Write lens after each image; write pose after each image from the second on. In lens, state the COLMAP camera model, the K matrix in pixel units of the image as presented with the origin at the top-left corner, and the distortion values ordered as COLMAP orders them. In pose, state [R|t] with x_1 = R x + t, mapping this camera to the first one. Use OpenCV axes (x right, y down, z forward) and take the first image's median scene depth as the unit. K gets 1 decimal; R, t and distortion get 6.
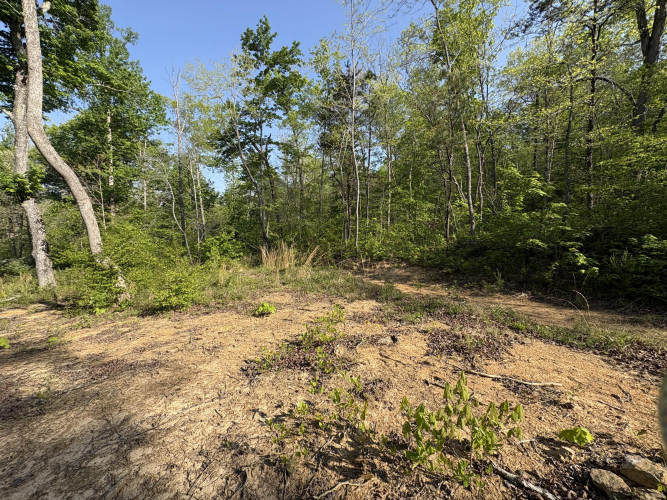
lens RADIAL K [[264.2, 0, 333.0], [0, 264.2, 250.2], [0, 0, 1]] dist [0.000398, 0.000159]
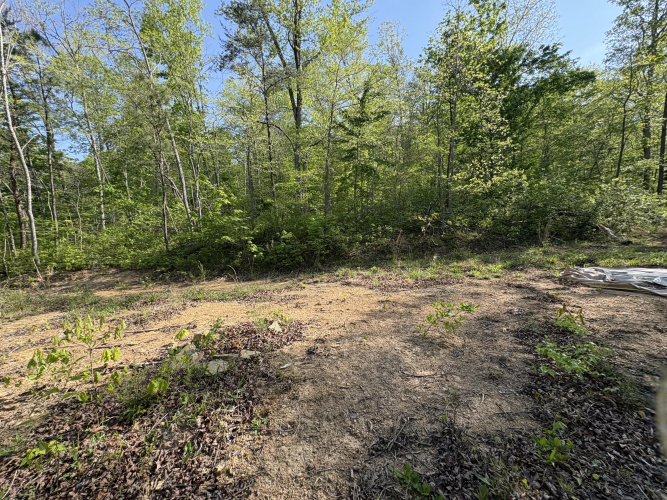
lens RADIAL K [[264.2, 0, 330.5], [0, 264.2, 249.7], [0, 0, 1]] dist [0.000398, 0.000159]
pose [[0.623273, -0.074637, 0.778434, 0.039696], [0.090605, 0.995623, 0.022917, 0.035499], [-0.776738, 0.056246, 0.627308, -0.194211]]
